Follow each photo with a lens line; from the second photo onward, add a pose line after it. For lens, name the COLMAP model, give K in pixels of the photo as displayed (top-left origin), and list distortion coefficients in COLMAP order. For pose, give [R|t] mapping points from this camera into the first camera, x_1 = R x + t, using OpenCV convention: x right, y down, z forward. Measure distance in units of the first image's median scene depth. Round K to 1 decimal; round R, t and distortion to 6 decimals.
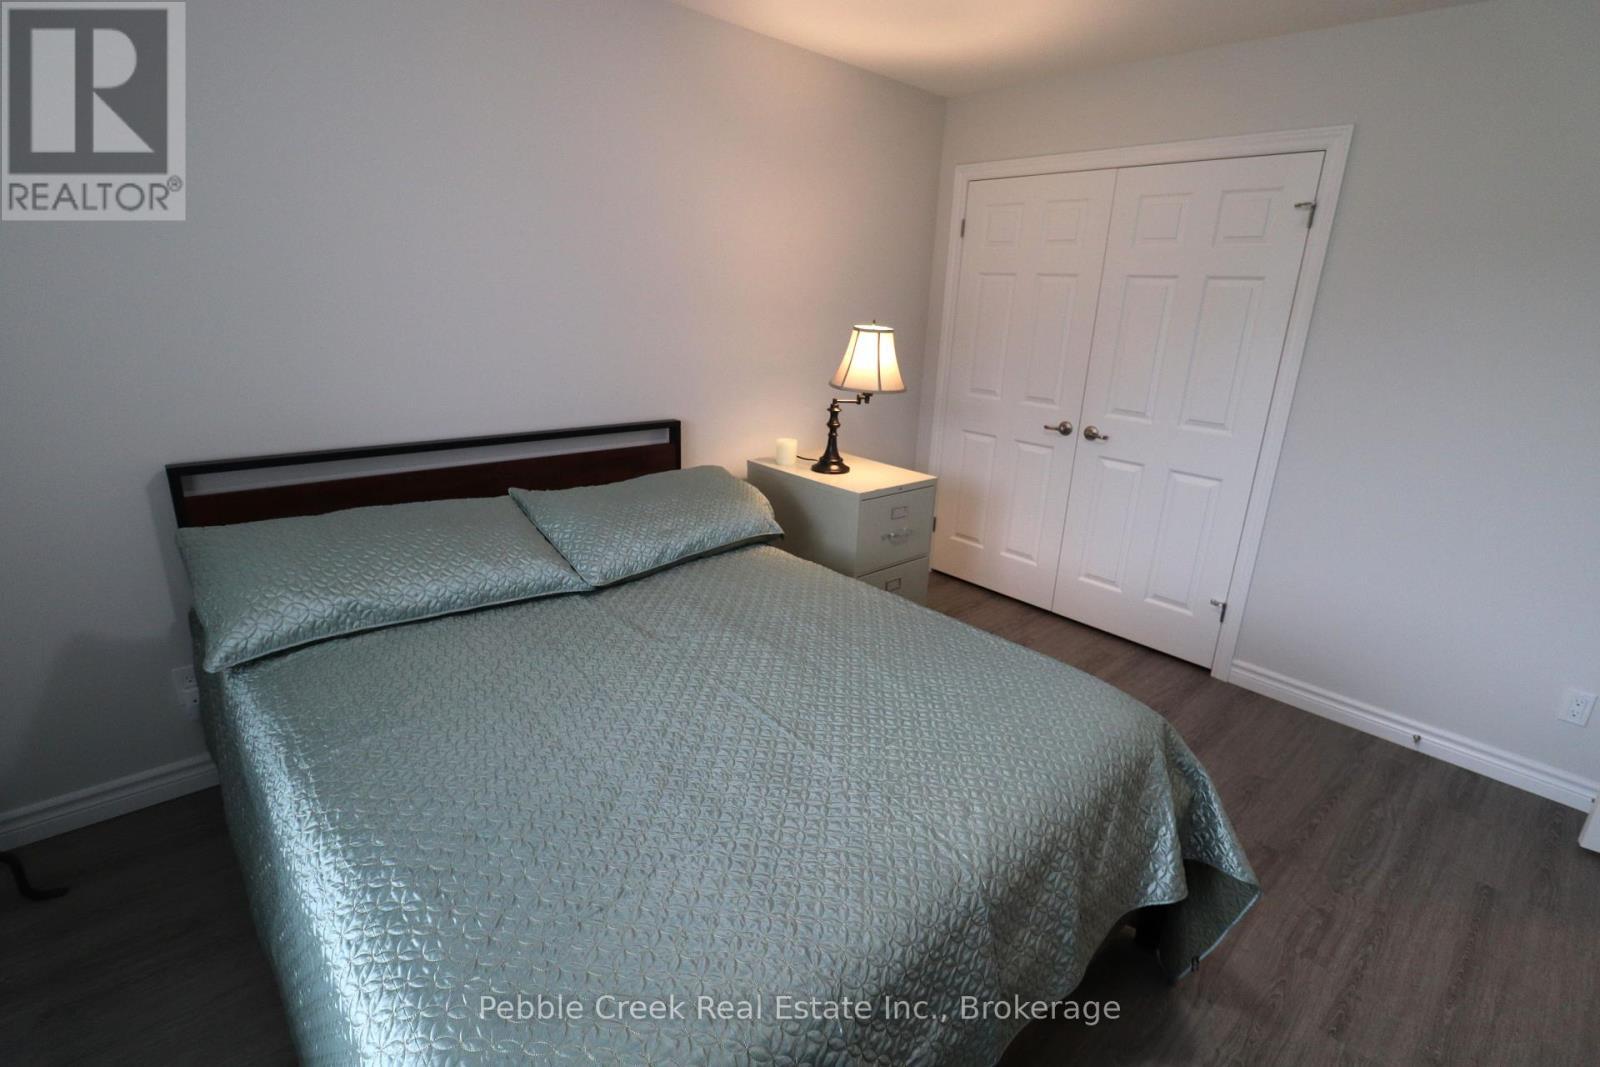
lens RADIAL K [[798.7, 0, 816.8], [0, 798.7, 520.9], [0, 0, 1]] dist [-0.001223, -0.012514]
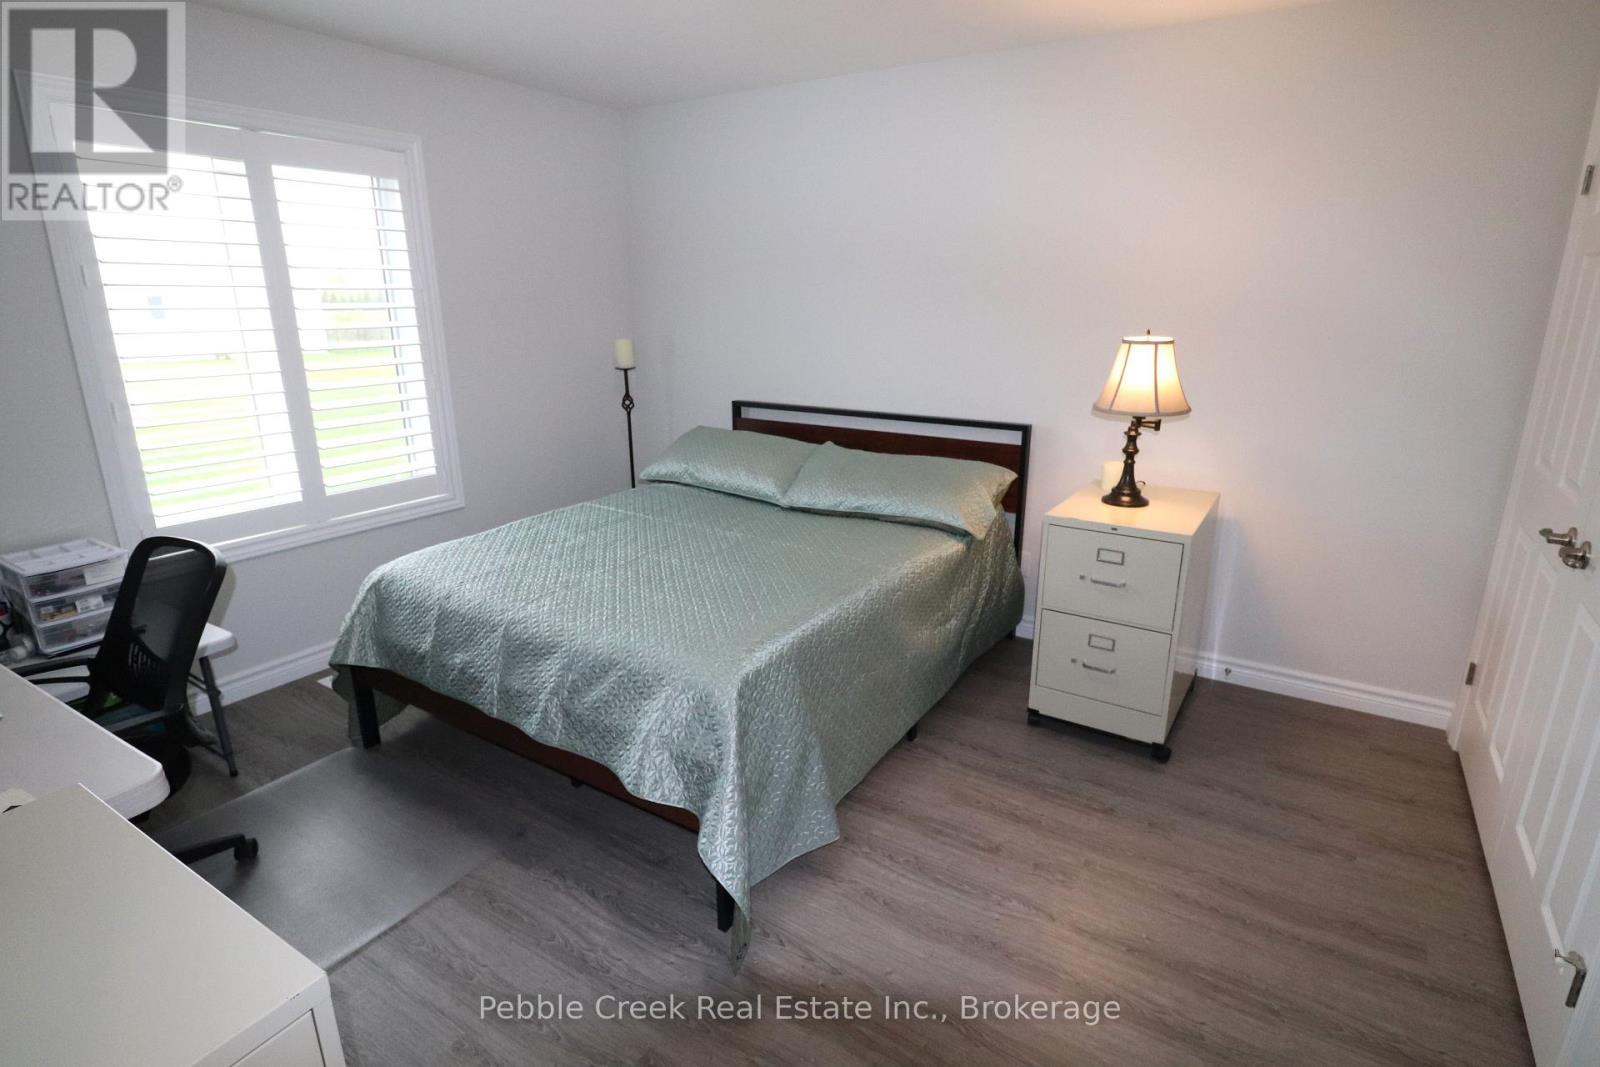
lens RADIAL K [[840.0, 0, 805.0], [0, 840.0, 517.7], [0, 0, 1]] dist [-0.000481, -0.000864]
pose [[0.187159, 0.204117, -0.960889, 0.860605], [-0.254668, 0.954813, 0.153222, -0.100679], [0.948744, 0.216031, 0.230684, 0.464957]]
